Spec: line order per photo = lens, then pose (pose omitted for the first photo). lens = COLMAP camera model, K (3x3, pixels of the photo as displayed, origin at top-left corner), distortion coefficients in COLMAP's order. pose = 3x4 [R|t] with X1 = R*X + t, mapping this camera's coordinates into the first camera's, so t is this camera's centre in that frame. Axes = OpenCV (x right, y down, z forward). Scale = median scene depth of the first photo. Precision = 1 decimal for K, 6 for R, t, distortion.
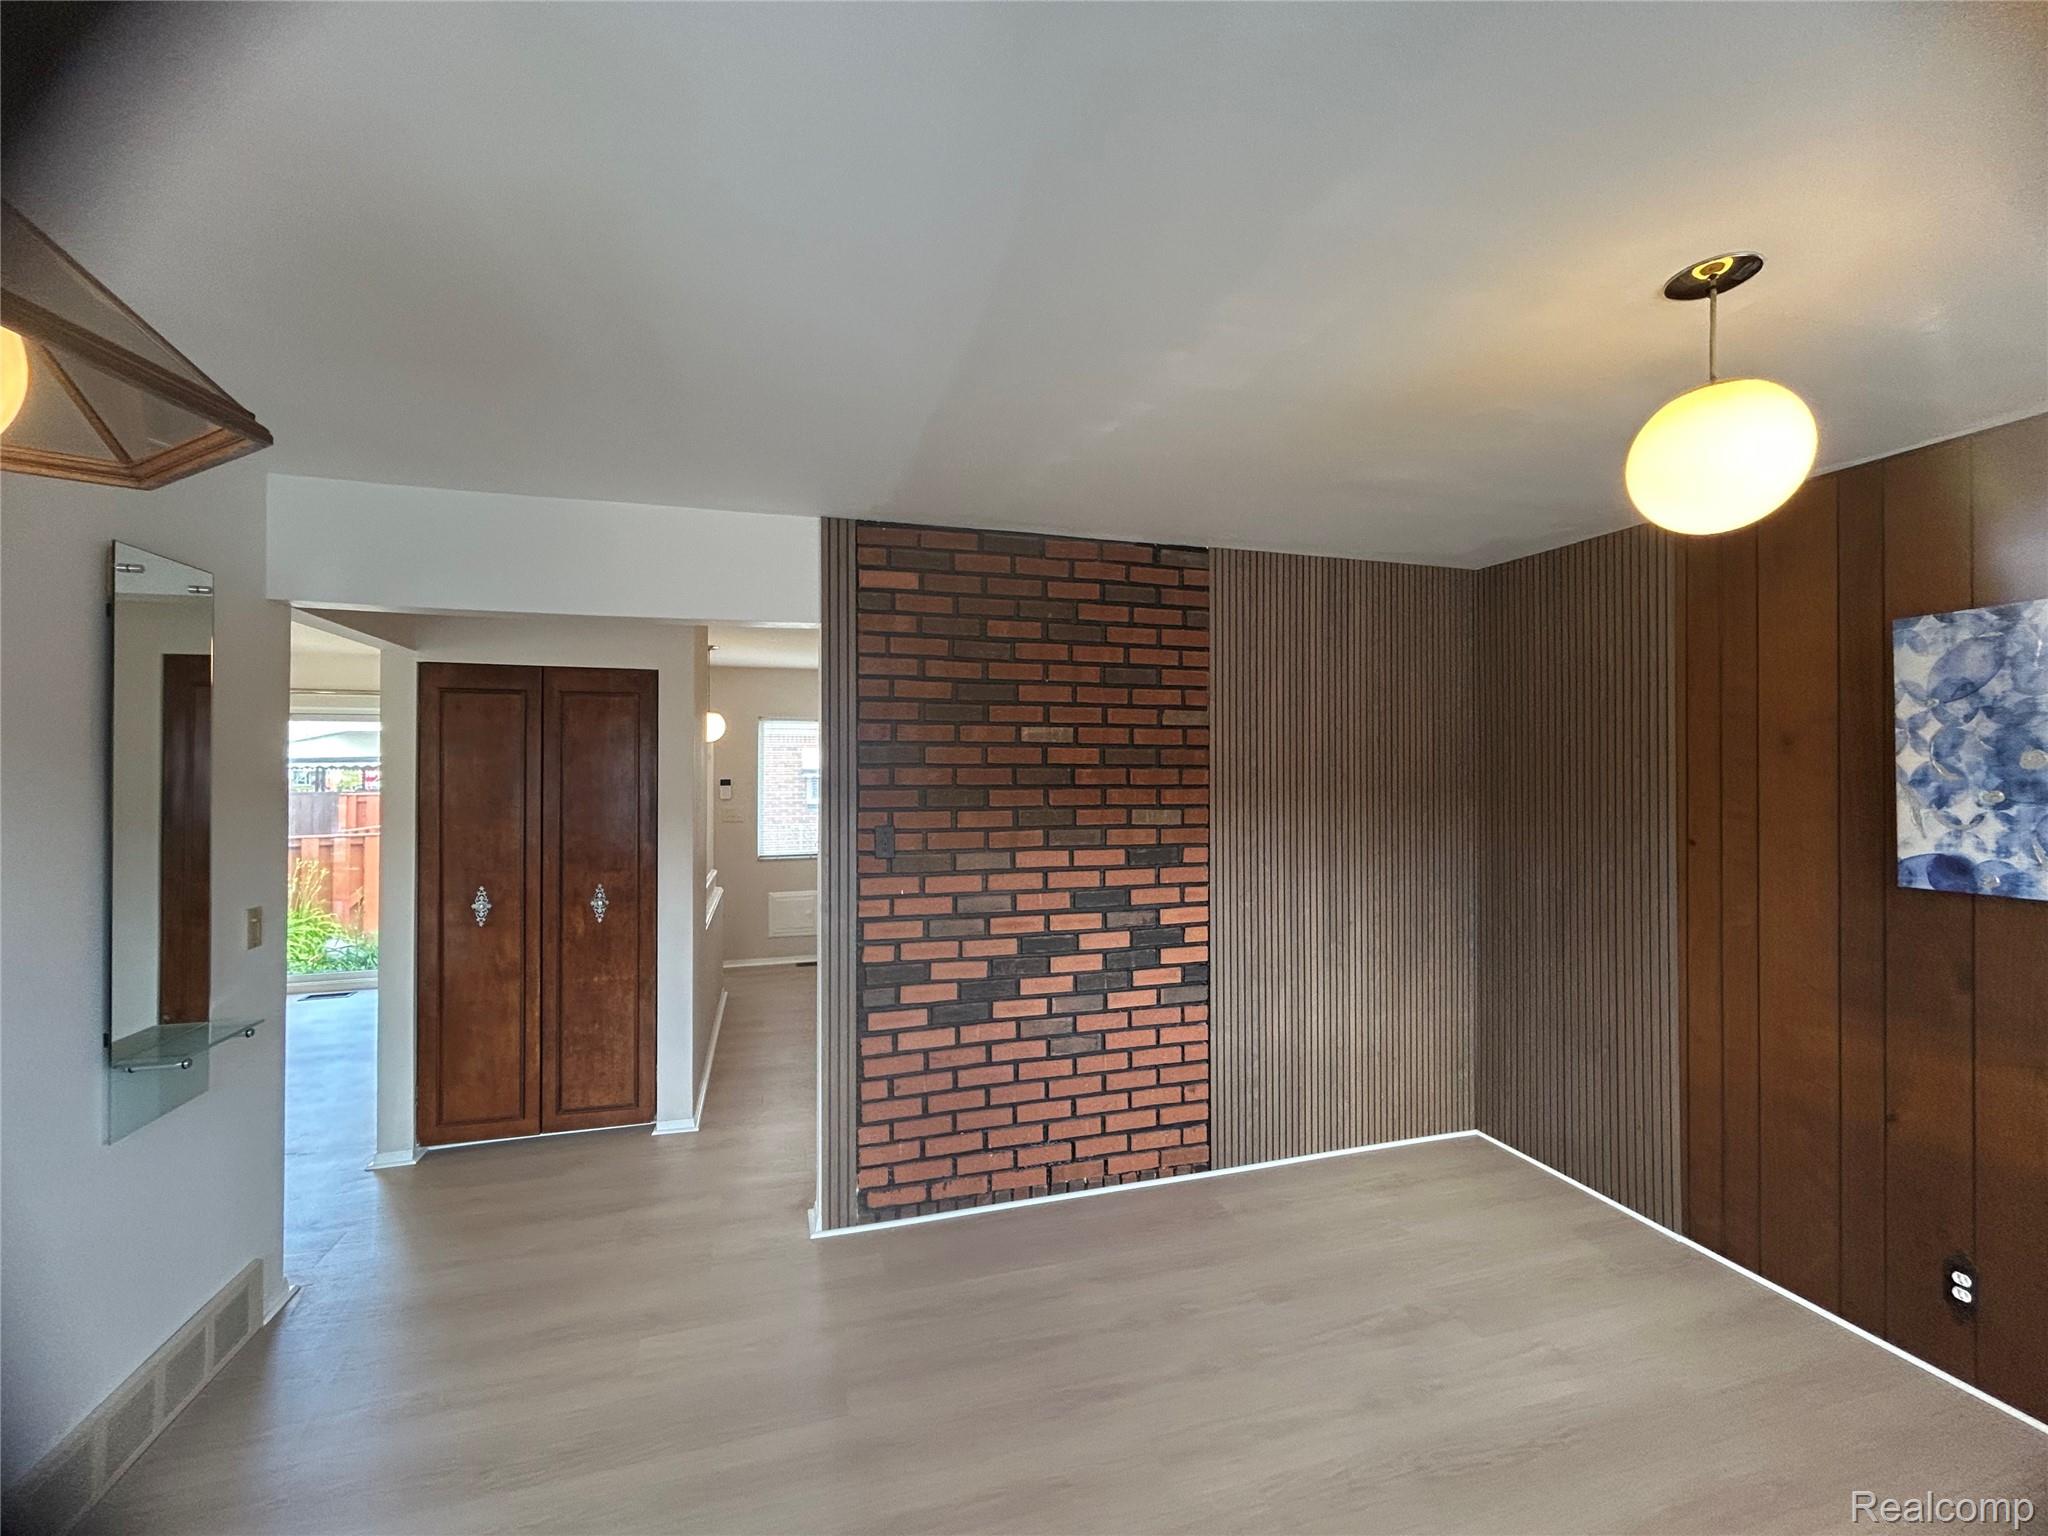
lens RADIAL K [[824.8, 0, 1021.6], [0, 824.8, 764.4], [0, 0, 1]] dist [-0.003216, -0.001049]
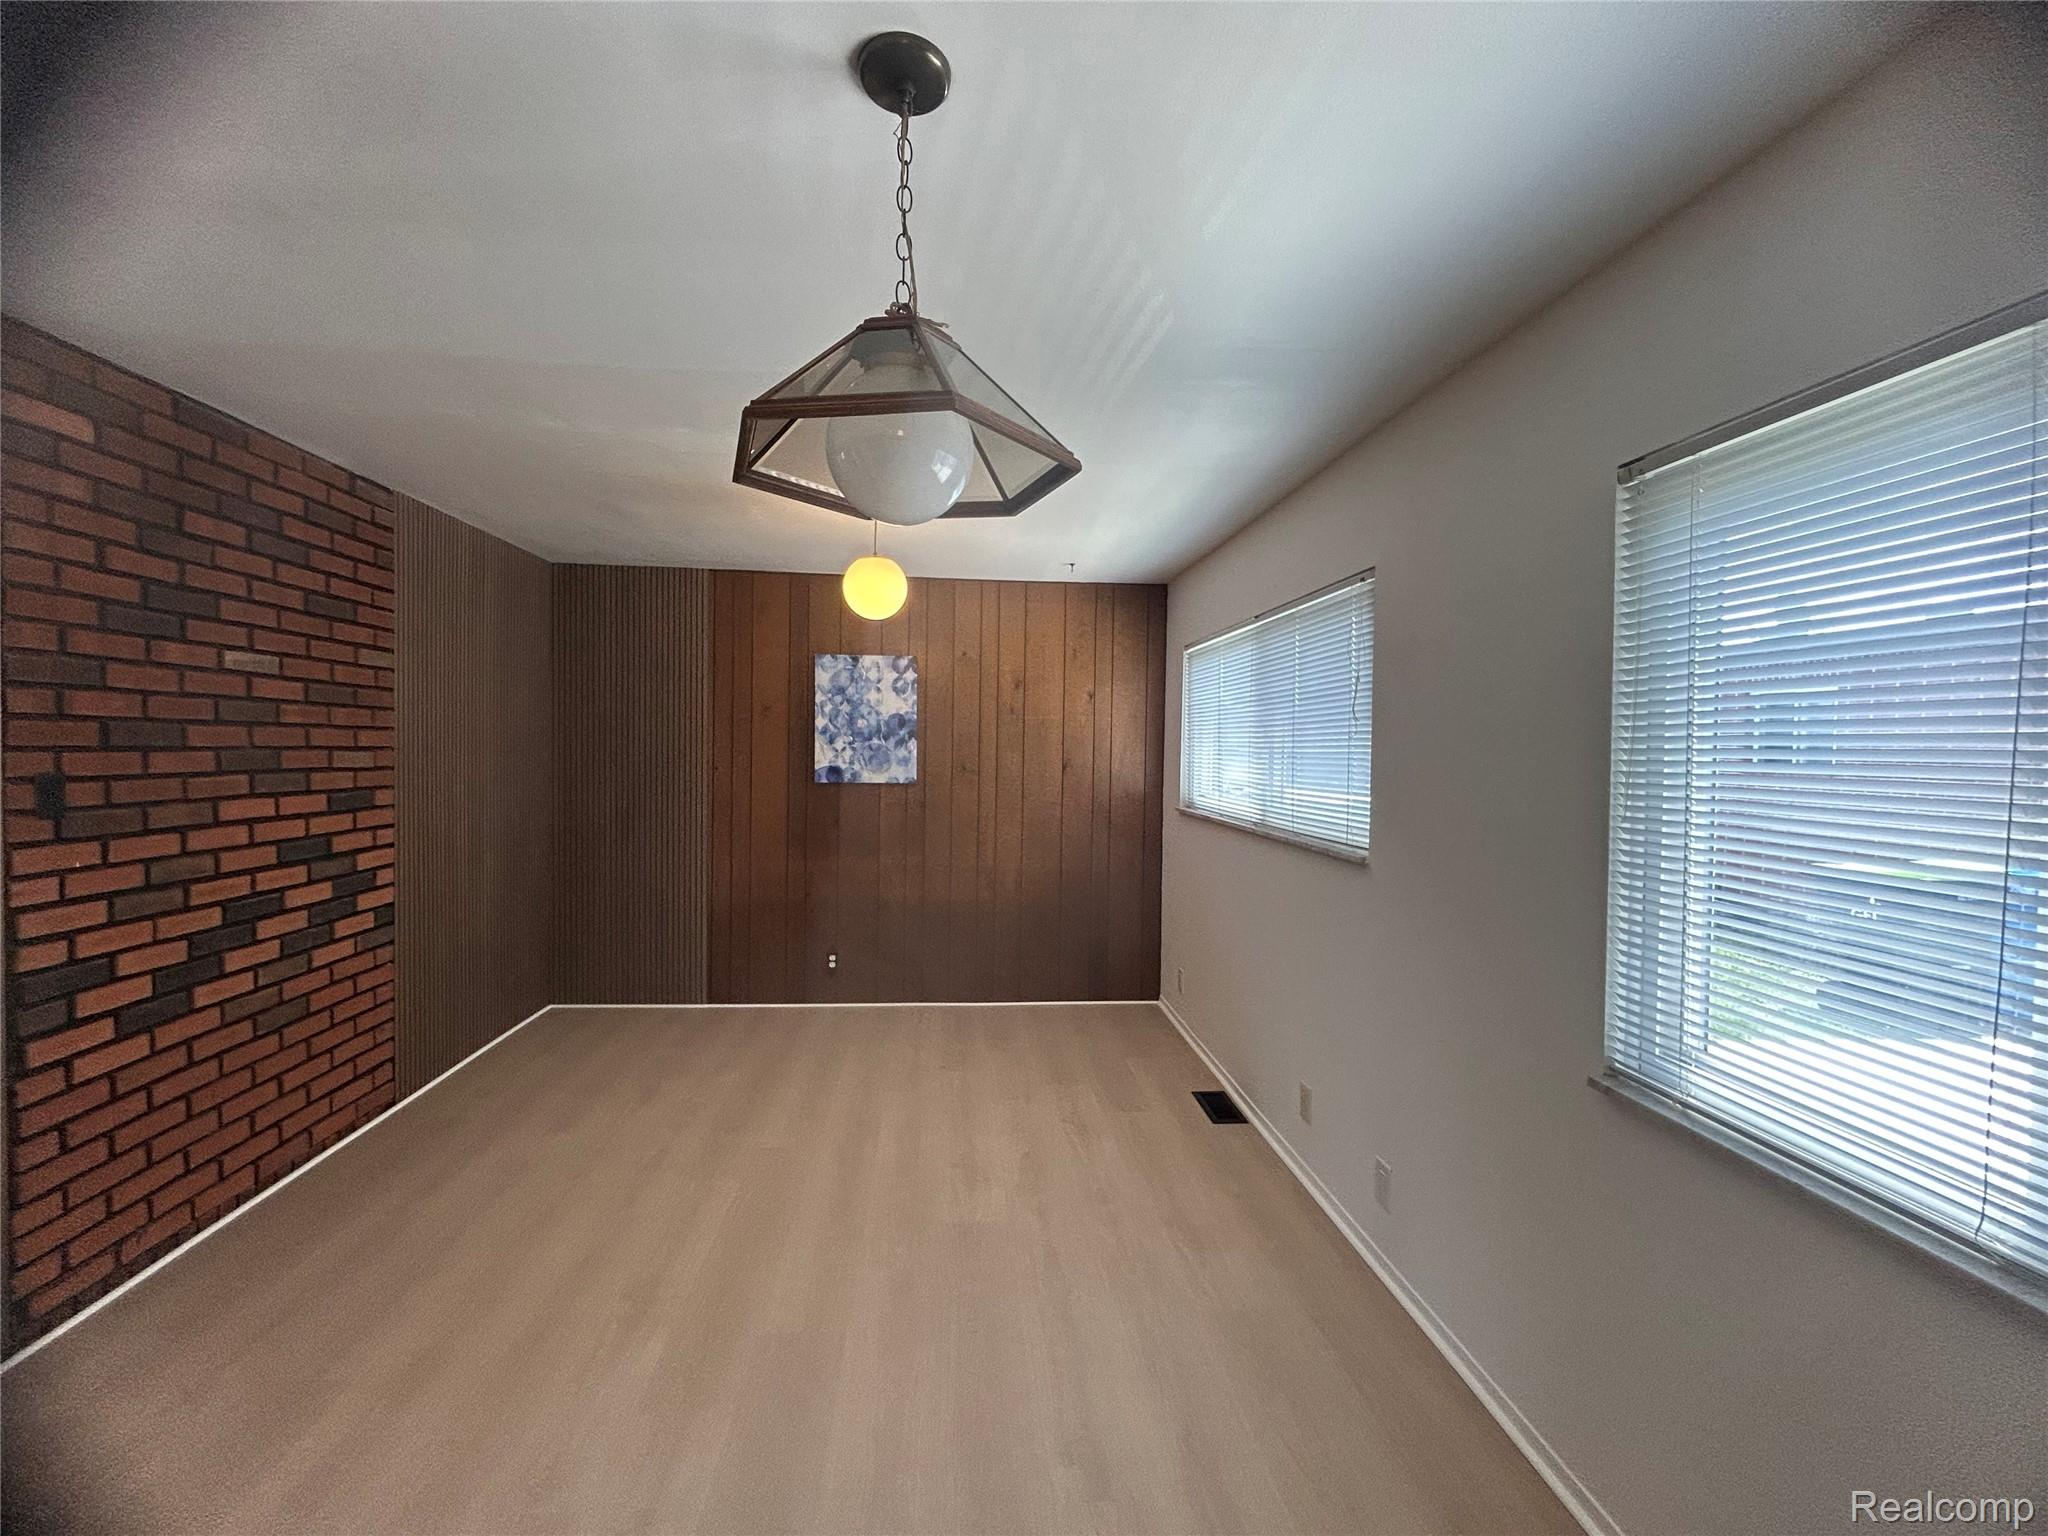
lens RADIAL K [[824.8, 0, 1023.3], [0, 824.8, 765.6], [0, 0, 1]] dist [-0.003216, -0.001049]
pose [[0.194861, -0.019551, 0.980636, -0.666247], [-0.023857, 0.999411, 0.024666, 0.031120], [-0.980541, -0.028202, 0.194280, 0.054631]]
